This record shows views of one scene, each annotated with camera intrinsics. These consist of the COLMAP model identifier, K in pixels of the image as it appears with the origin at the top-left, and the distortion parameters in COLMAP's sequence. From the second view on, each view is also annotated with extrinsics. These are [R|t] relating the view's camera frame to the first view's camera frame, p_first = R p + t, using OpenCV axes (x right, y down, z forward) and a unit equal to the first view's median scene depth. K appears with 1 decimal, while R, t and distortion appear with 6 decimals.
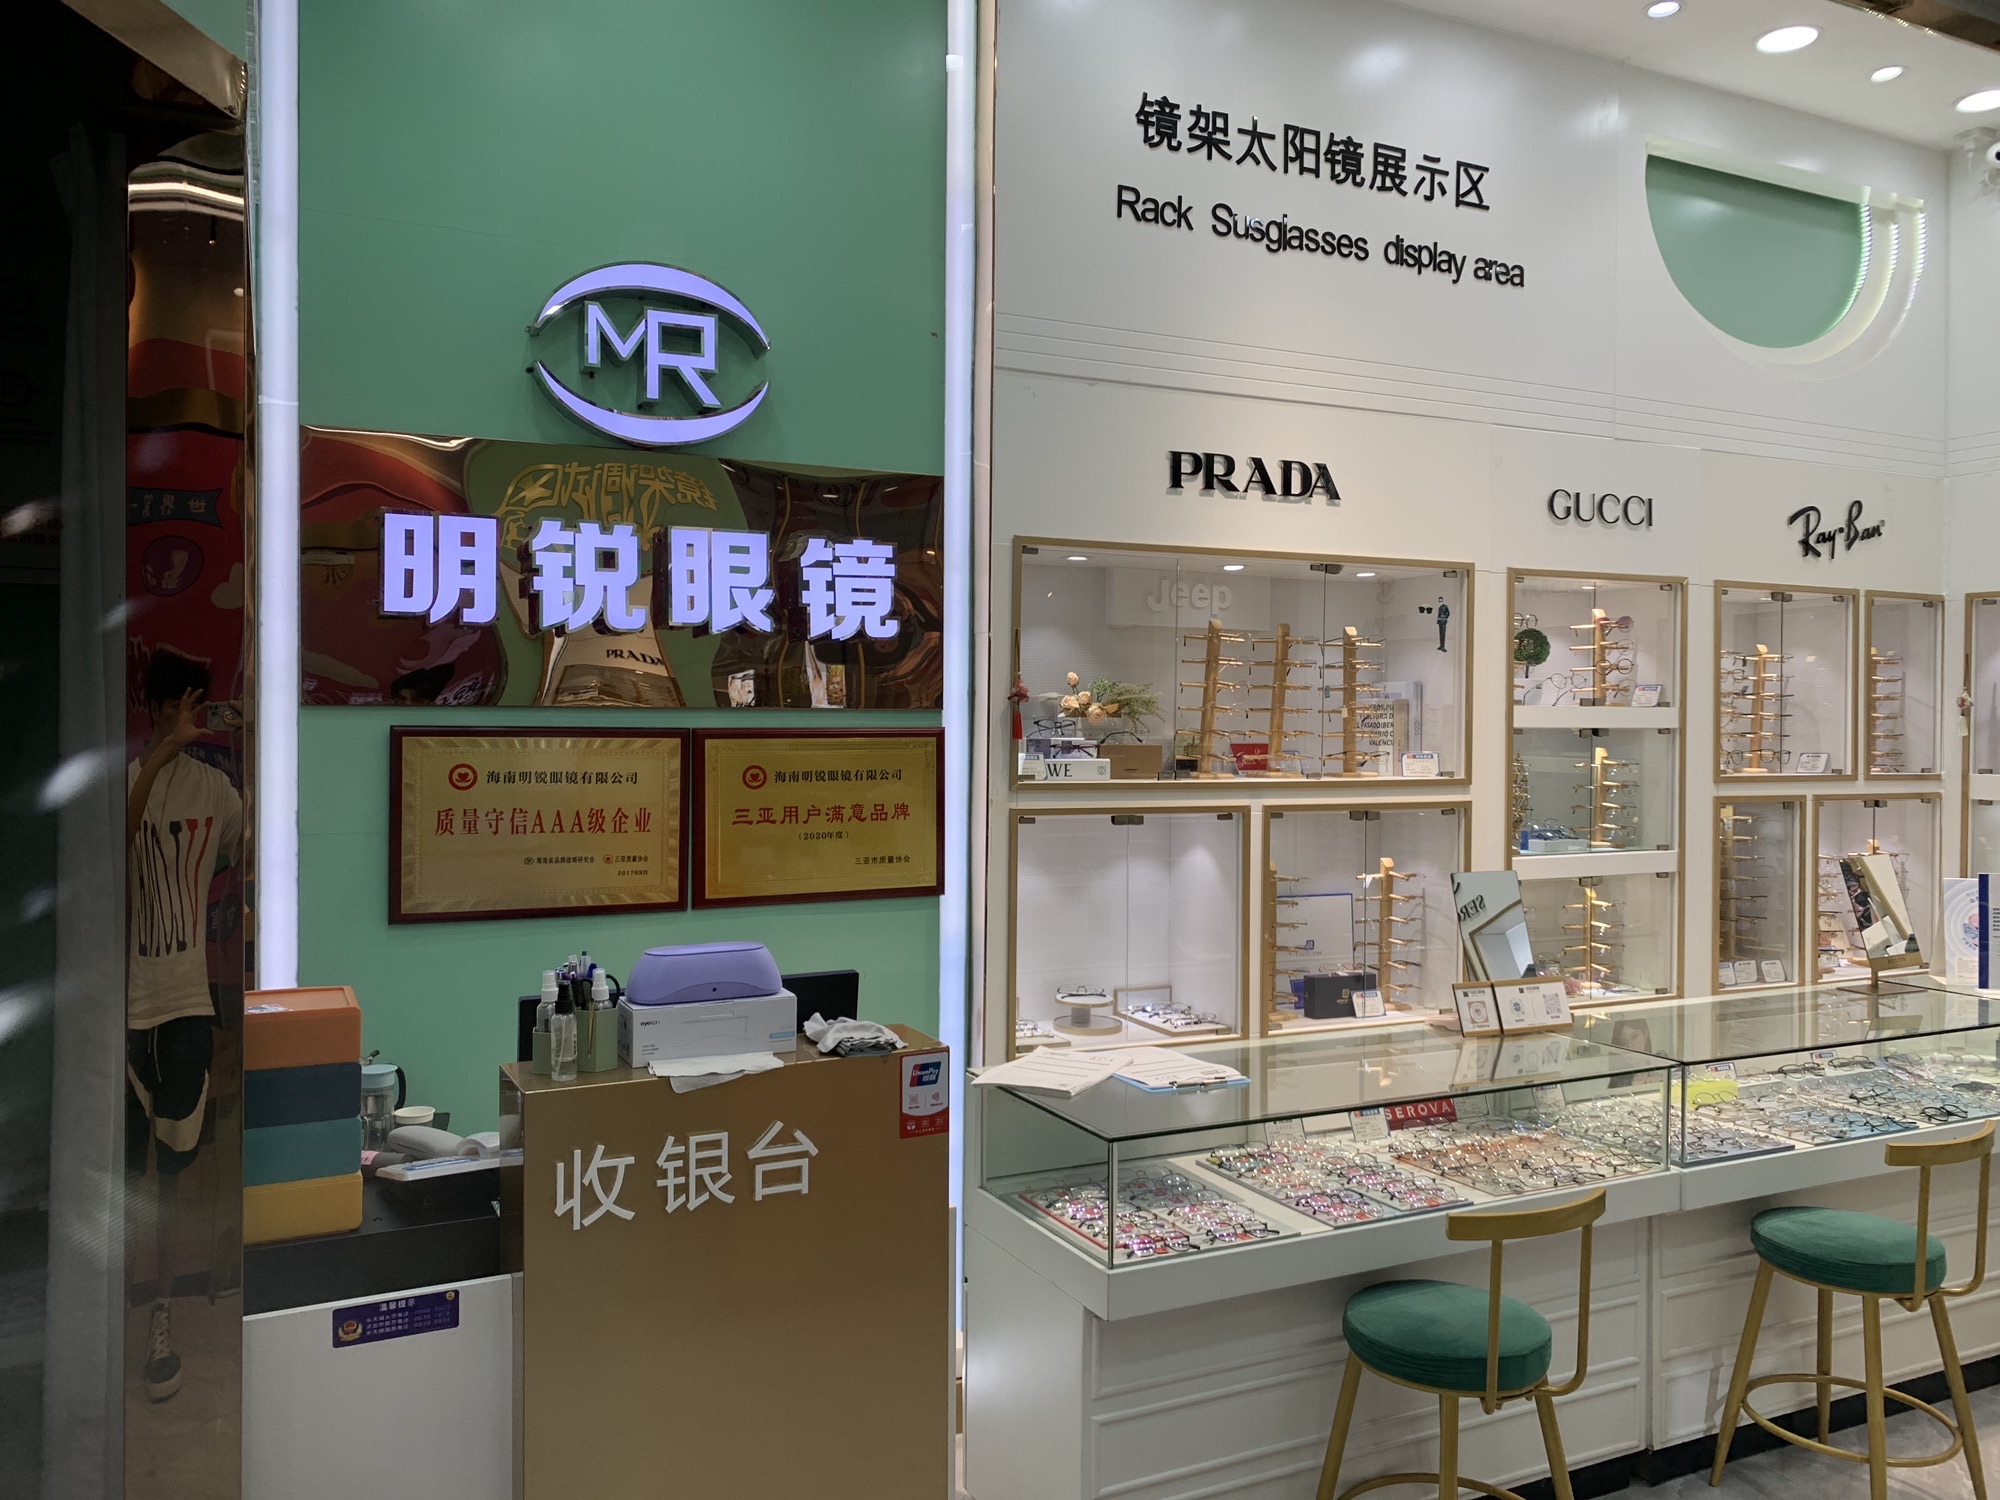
lens RADIAL K [[1511.7, 0, 1000.0], [0, 1511.7, 750.0], [0, 0, 1]] dist [0.046442, -0.127275]
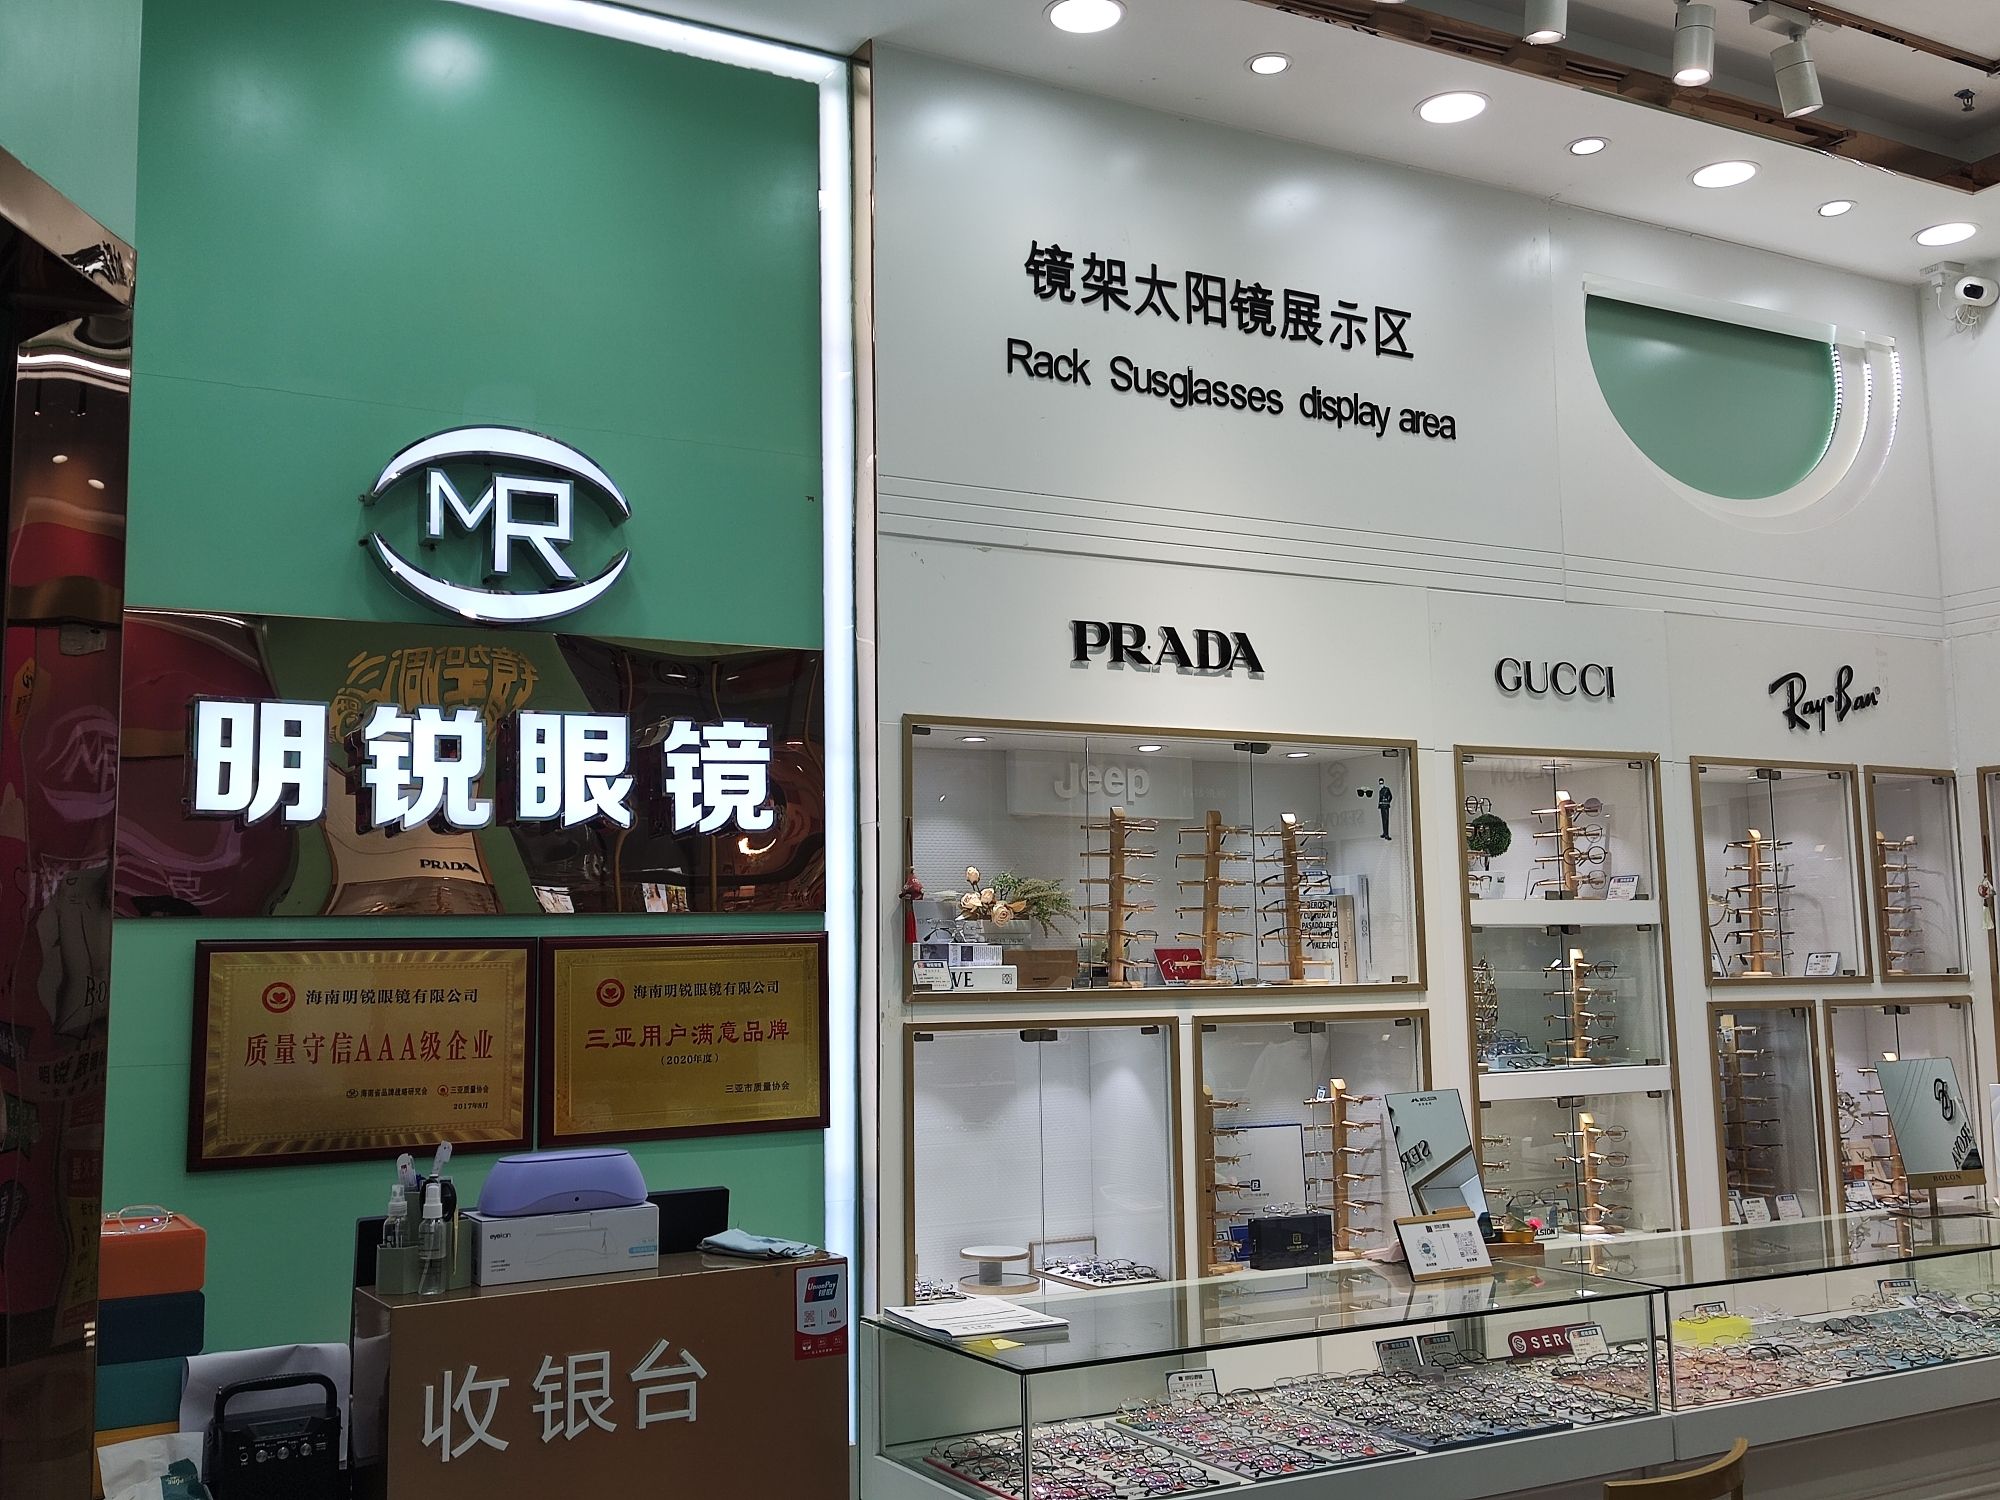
lens RADIAL K [[2000.8, 0, 1007.4], [0, 2000.8, 753.5], [0, 0, 1]] dist [0.052049, -0.426050]
pose [[0.997609, -0.017800, 0.066775, -0.007920], [0.026399, 0.991139, -0.130181, 0.035247], [-0.063866, 0.131632, 0.989239, -0.166475]]
